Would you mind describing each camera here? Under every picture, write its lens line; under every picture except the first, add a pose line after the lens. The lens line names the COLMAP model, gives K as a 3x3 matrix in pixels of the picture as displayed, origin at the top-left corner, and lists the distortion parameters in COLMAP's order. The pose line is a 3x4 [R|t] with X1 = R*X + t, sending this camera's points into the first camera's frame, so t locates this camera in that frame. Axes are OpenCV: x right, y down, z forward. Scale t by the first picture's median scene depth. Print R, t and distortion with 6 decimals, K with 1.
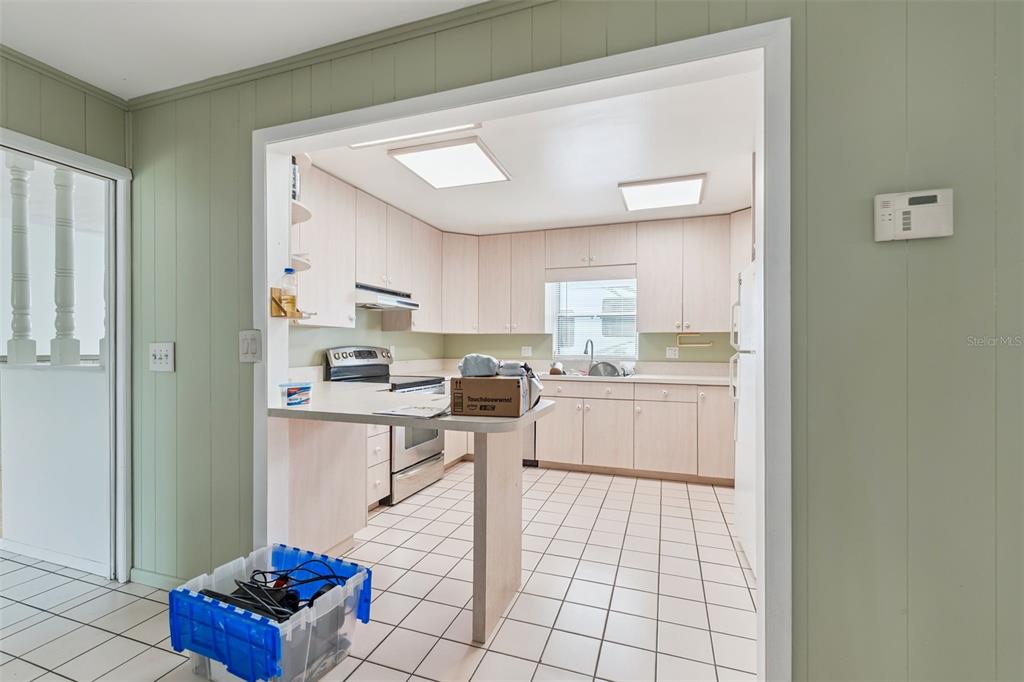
lens RADIAL K [[444.3, 0, 511.4], [0, 444.3, 345.2], [0, 0, 1]] dist [0.001406, 0.000464]
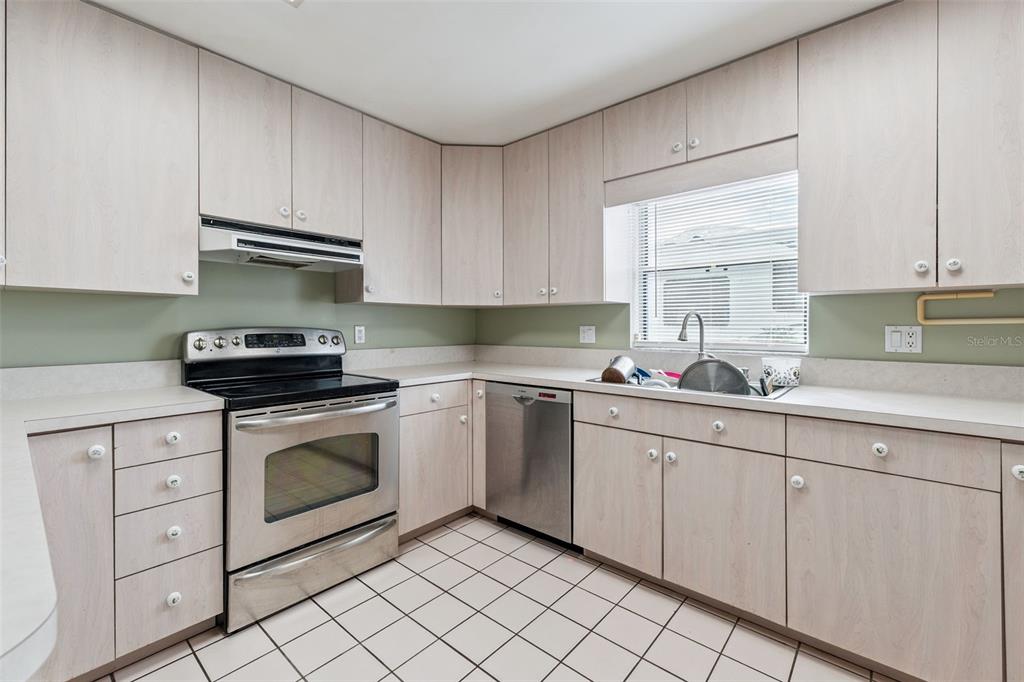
lens RADIAL K [[435.3, 0, 511.9], [0, 435.3, 324.9], [0, 0, 1]] dist [0.002973, 0.000214]
pose [[0.930444, -0.005267, -0.366396, 0.182485], [0.004981, 0.999986, -0.001726, 0.001922], [0.366400, -0.000219, 0.930458, 0.516763]]
